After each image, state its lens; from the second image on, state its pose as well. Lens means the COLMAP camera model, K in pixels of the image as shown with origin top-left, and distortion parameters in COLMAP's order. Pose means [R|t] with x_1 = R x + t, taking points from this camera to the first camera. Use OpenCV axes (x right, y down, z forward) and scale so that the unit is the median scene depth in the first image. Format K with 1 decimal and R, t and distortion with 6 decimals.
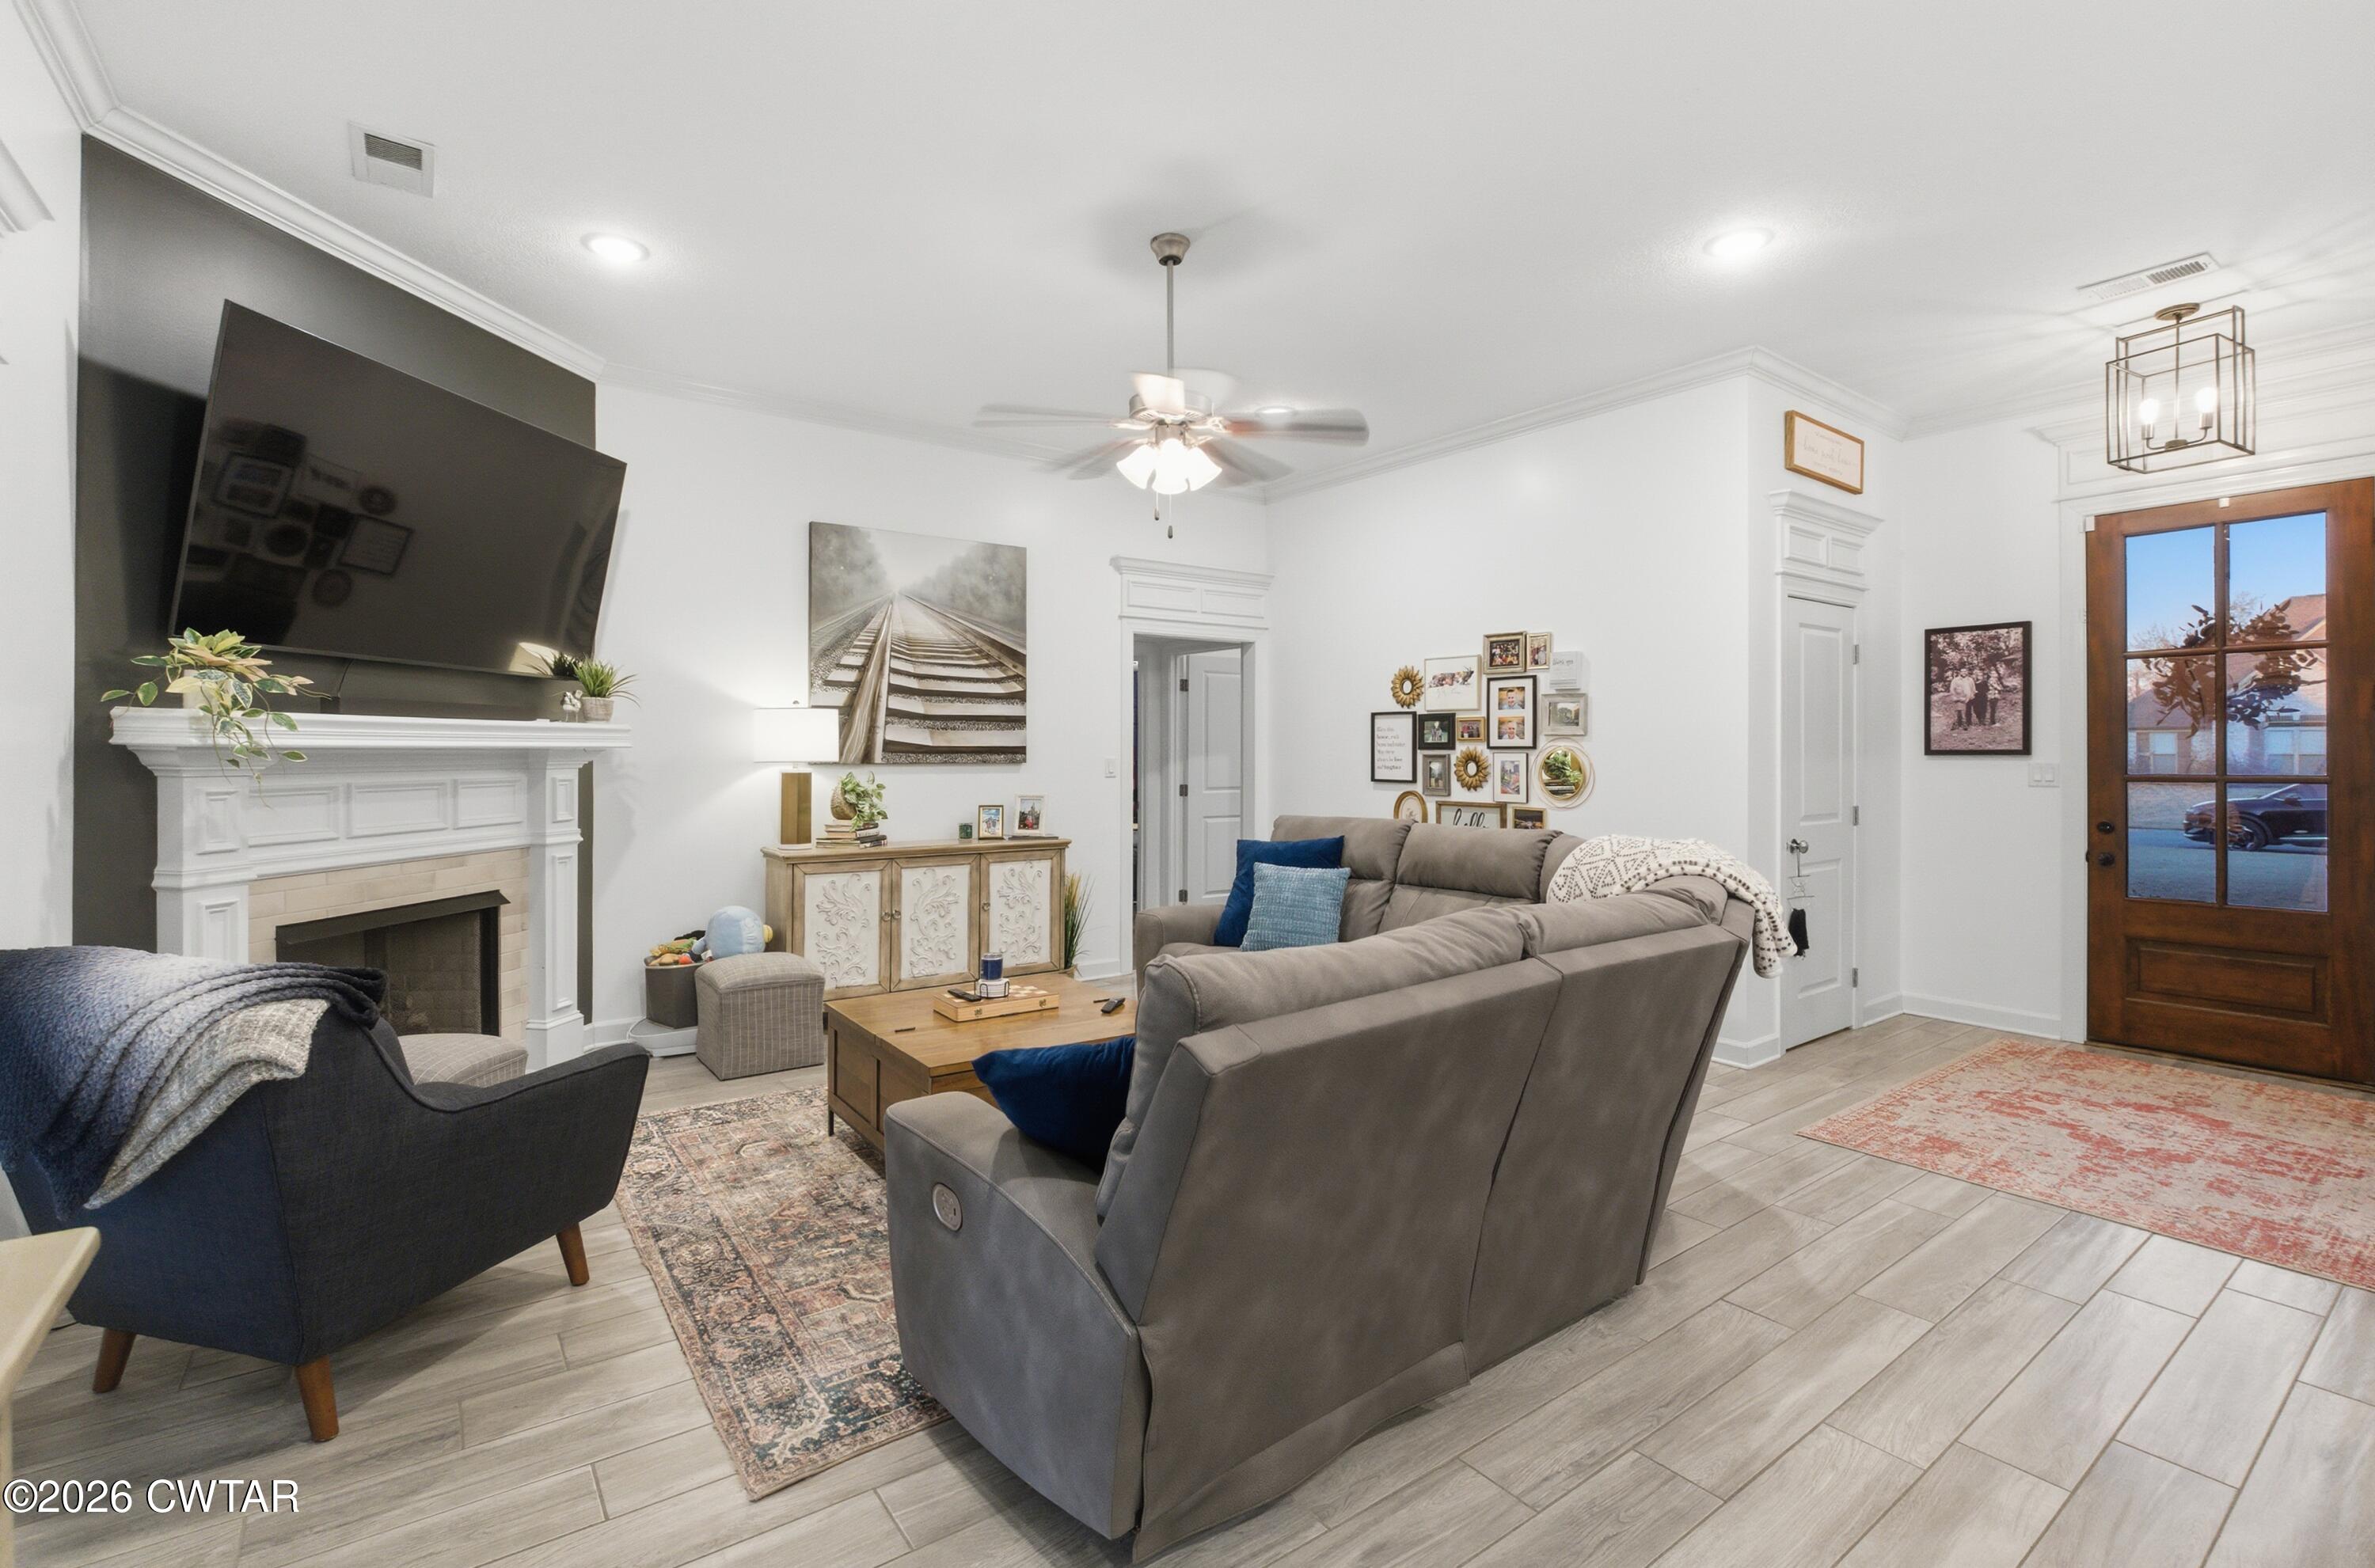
lens RADIAL K [[1059.5, 0, 1159.6], [0, 1059.5, 758.0], [0, 0, 1]] dist [-0.025522, 0.005055]
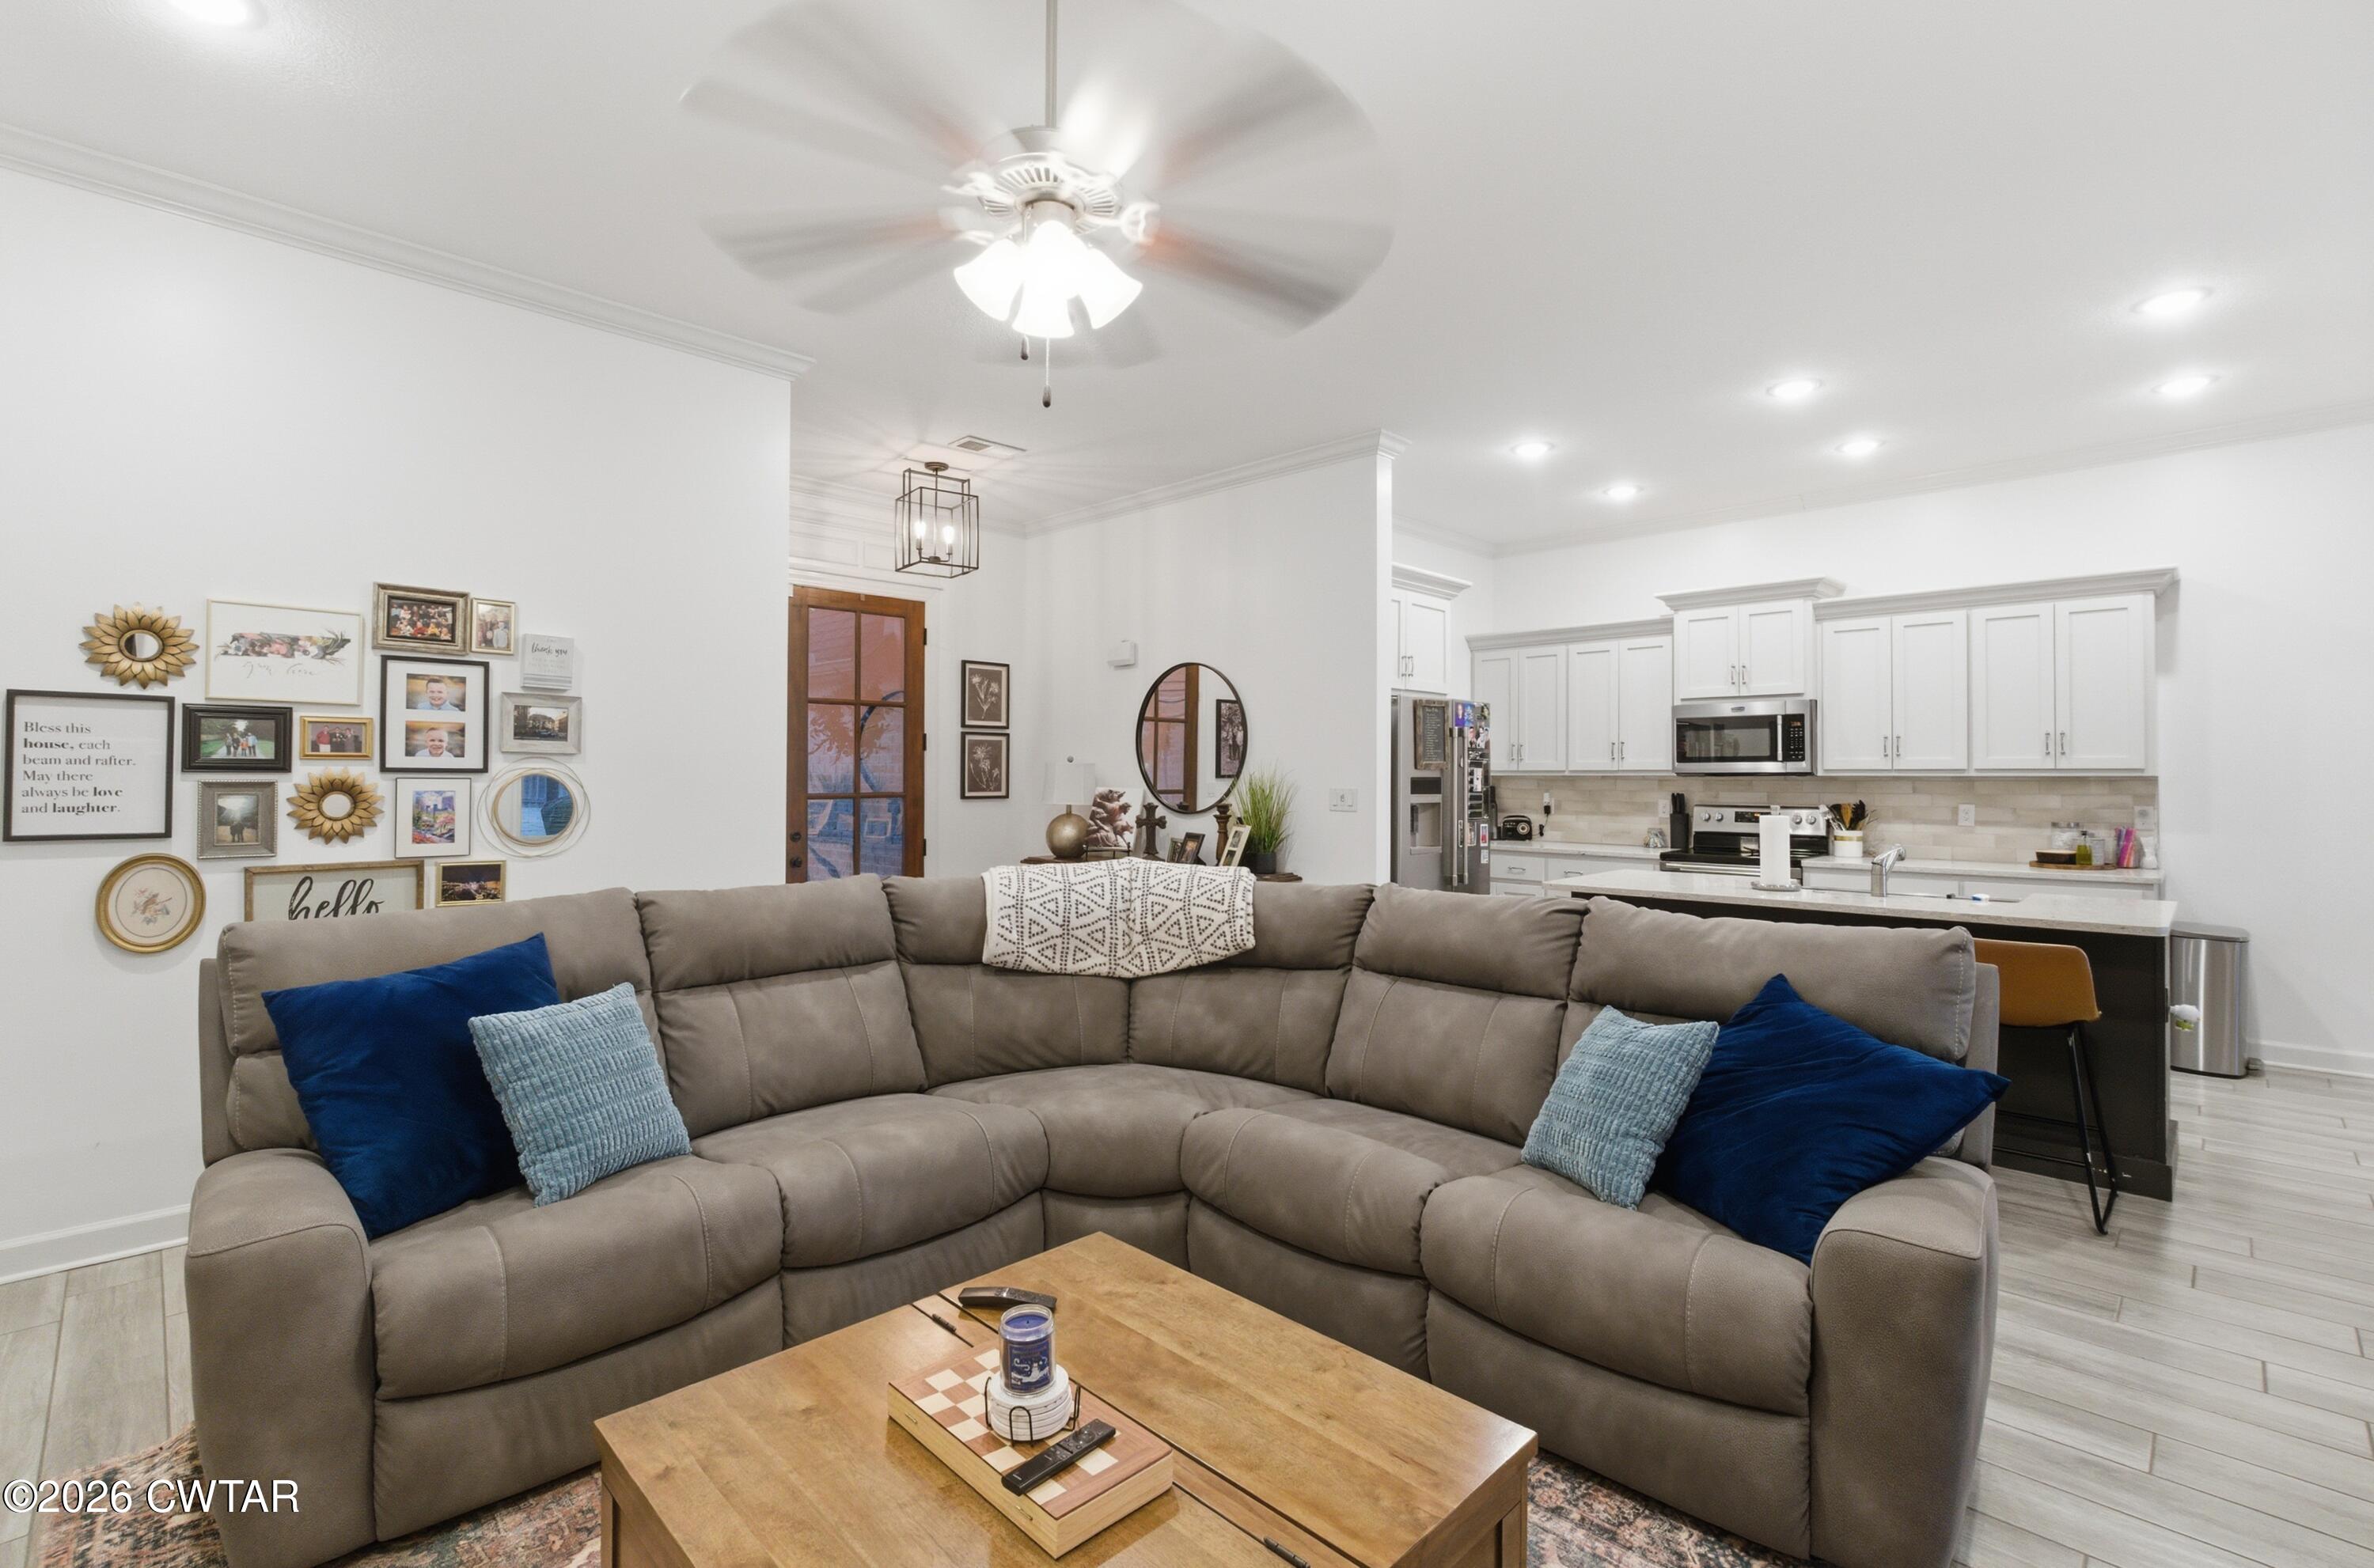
lens RADIAL K [[1059.0, 0, 1196.5], [0, 1059.0, 762.3], [0, 0, 1]] dist [-0.025522, 0.005055]
pose [[-0.164566, 0.010045, 0.986315, -0.370843], [0.001305, 0.999949, -0.009966, -0.007875], [-0.986365, -0.000353, -0.164571, 0.661458]]
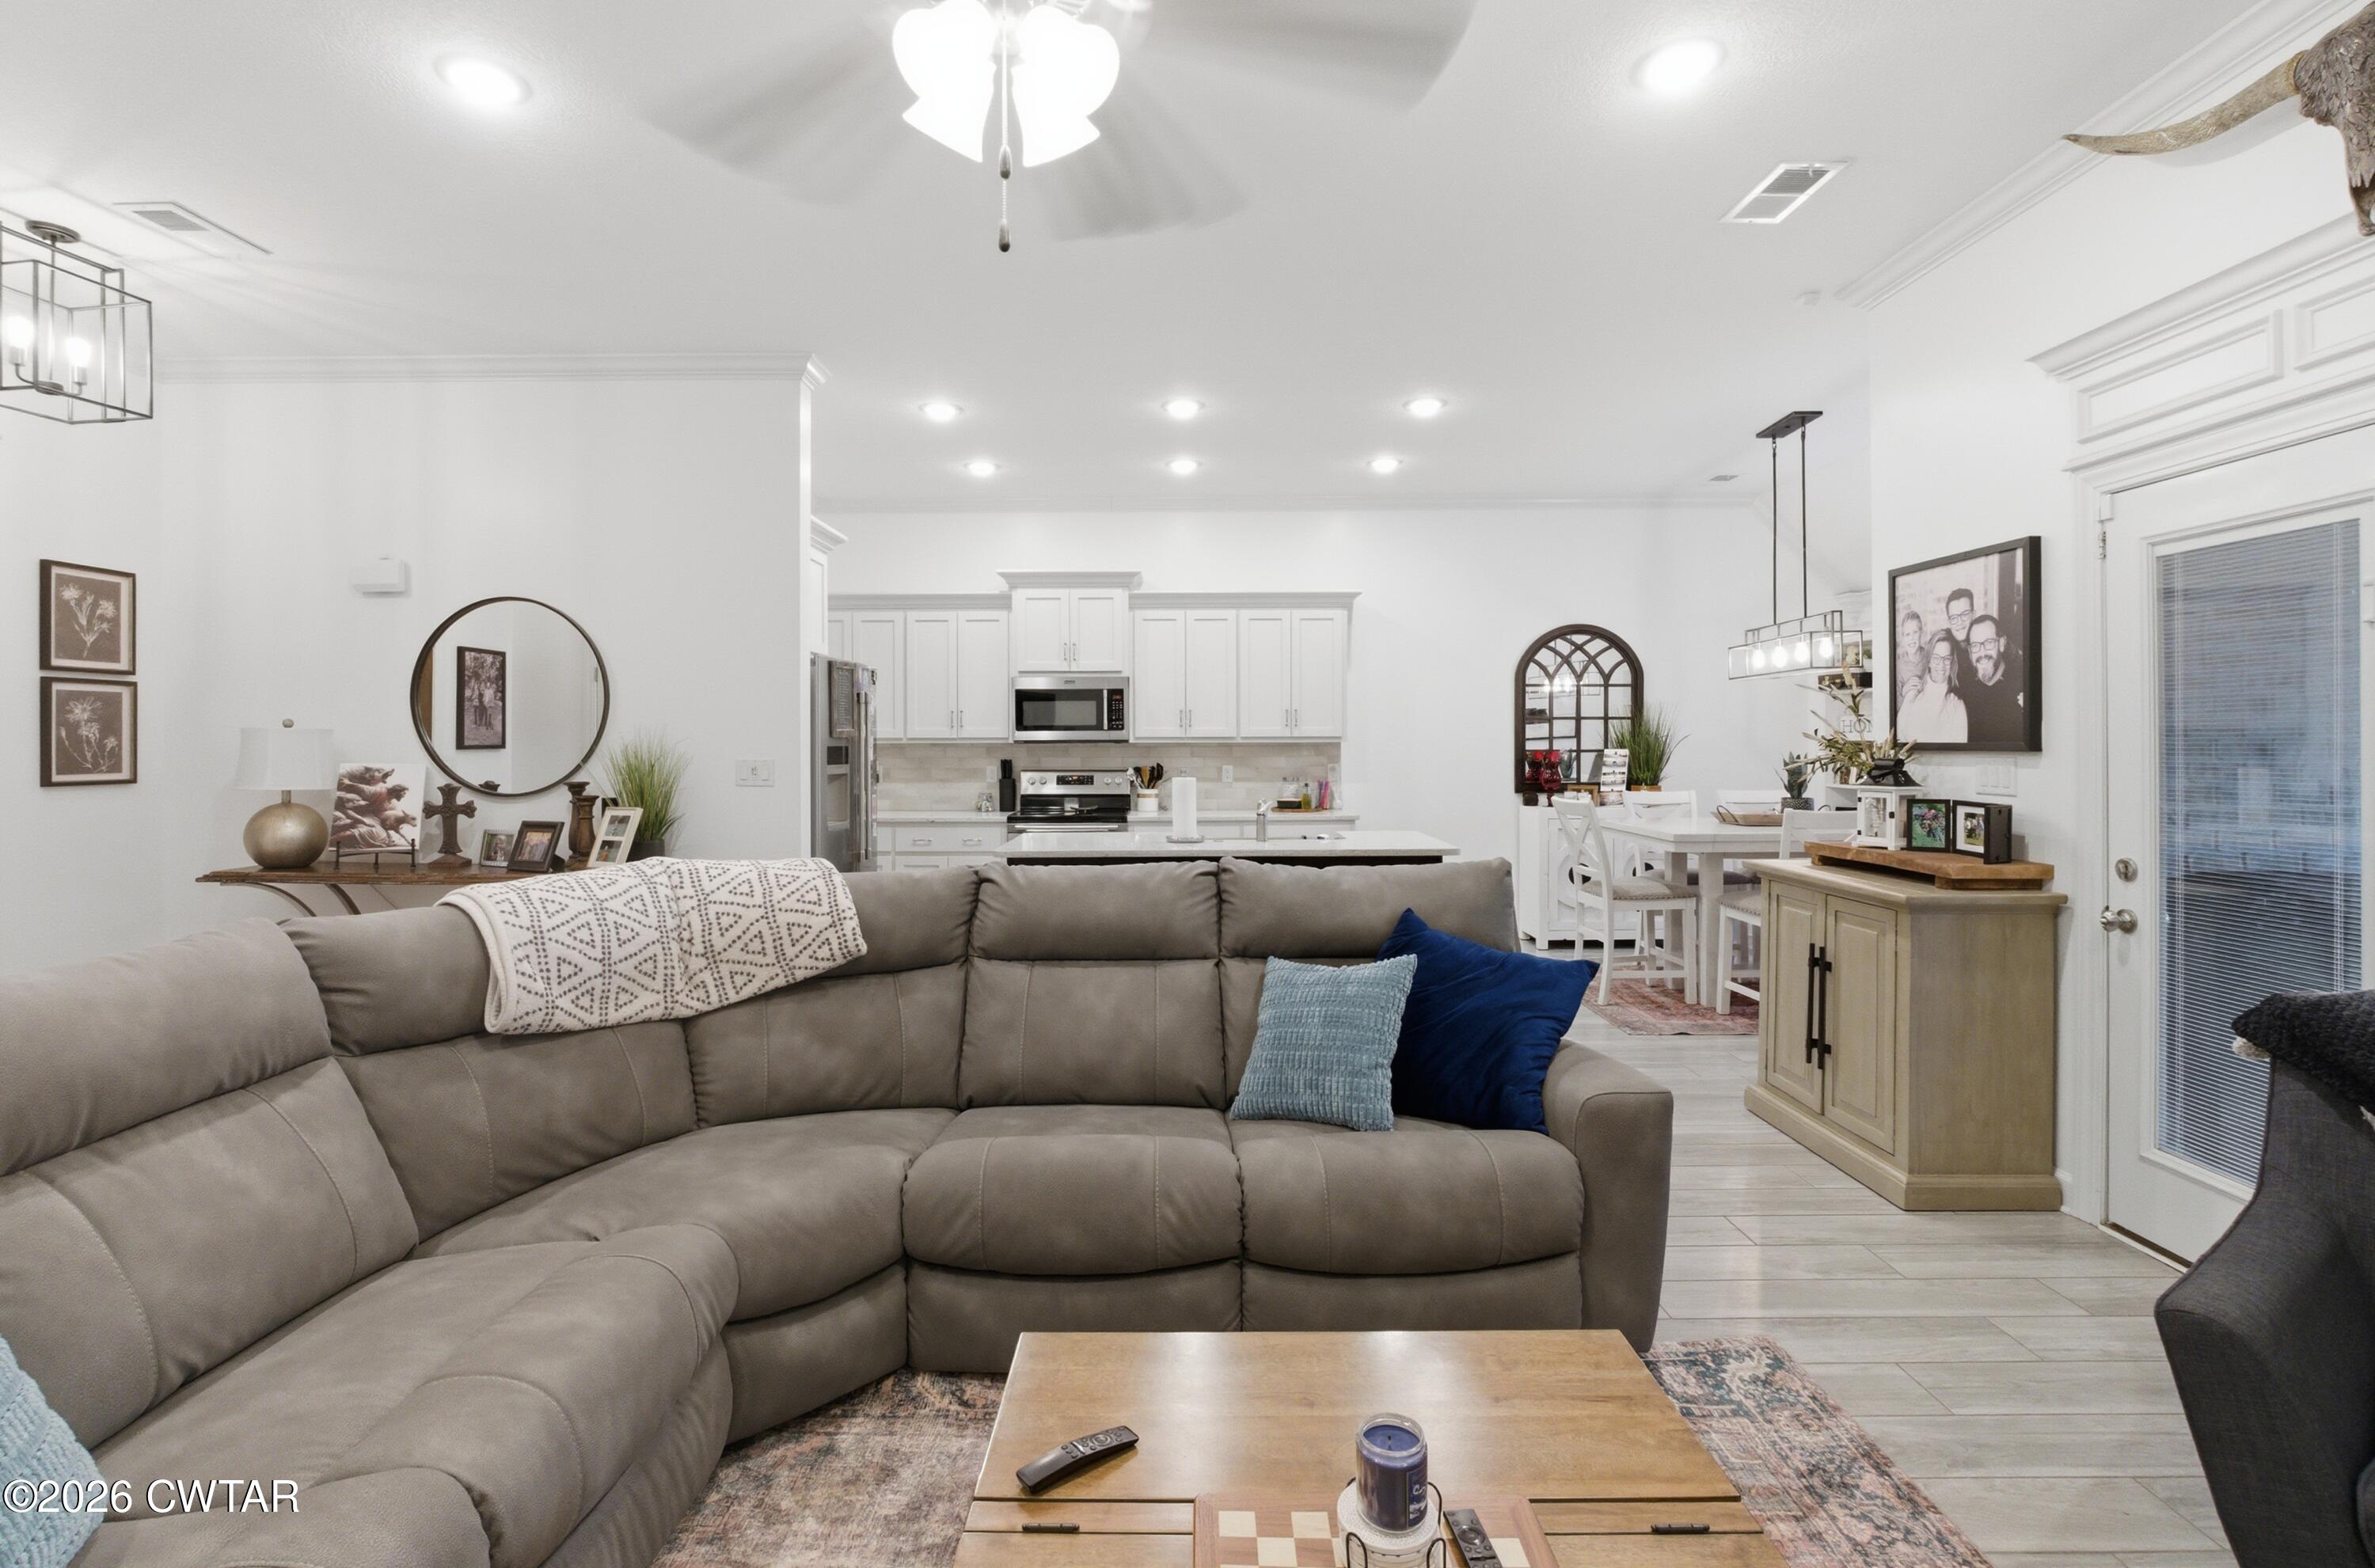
lens RADIAL K [[1059.5, 0, 1177.2], [0, 1059.5, 745.3], [0, 0, 1]] dist [-0.025522, 0.005055]
pose [[-0.807035, -0.001667, 0.590501, -0.192412], [0.003495, 0.999965, 0.007601, -0.010300], [-0.590493, 0.008198, -0.807001, 0.851688]]
